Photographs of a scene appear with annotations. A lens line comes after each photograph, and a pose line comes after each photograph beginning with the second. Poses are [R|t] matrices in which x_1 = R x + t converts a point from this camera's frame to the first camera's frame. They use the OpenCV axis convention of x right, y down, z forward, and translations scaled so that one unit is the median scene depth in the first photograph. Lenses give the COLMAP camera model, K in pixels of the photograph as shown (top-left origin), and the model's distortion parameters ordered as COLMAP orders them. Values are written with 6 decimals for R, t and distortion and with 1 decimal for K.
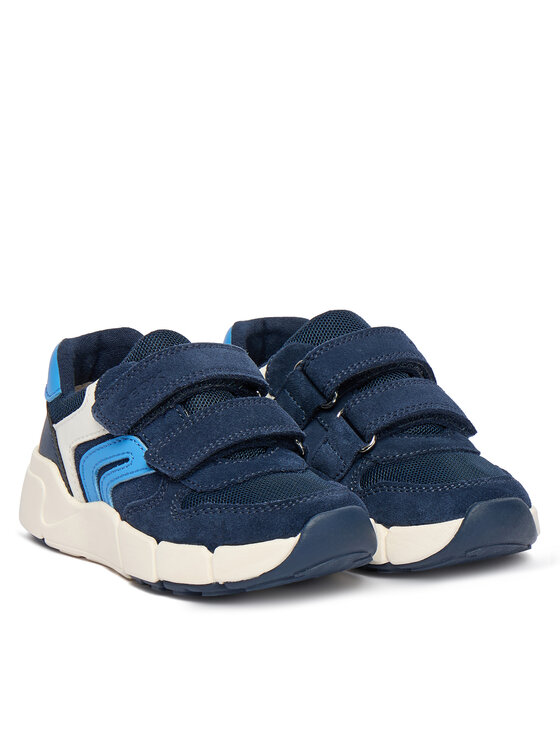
lens RADIAL K [[2198.0, 0, 280.0], [0, 2198.0, 373.0], [0, 0, 1]] dist [-0.018244, -0.187330]
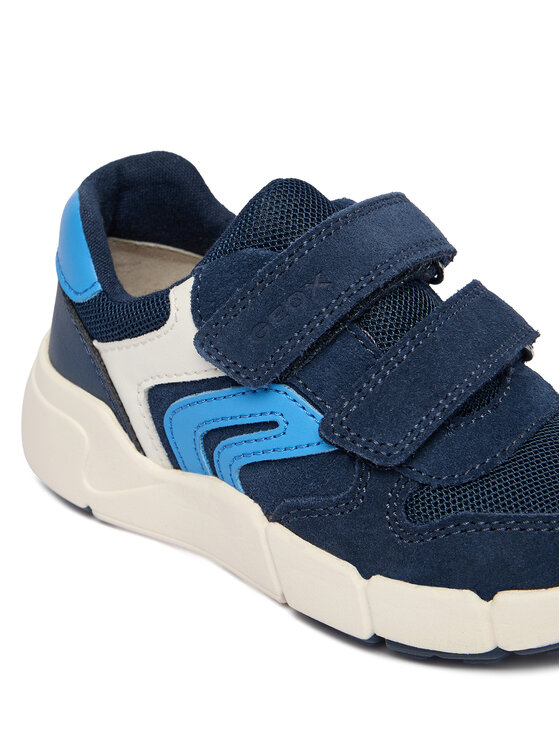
lens RADIAL K [[1276.5, 0, 280.0], [0, 1276.5, 373.0], [0, 0, 1]] dist [-0.028025, -0.037507]
pose [[0.951137, -0.145452, 0.272366, -0.158783], [0.052383, 0.945322, 0.321904, -0.083344], [-0.304295, -0.291907, 0.906750, 0.692844]]
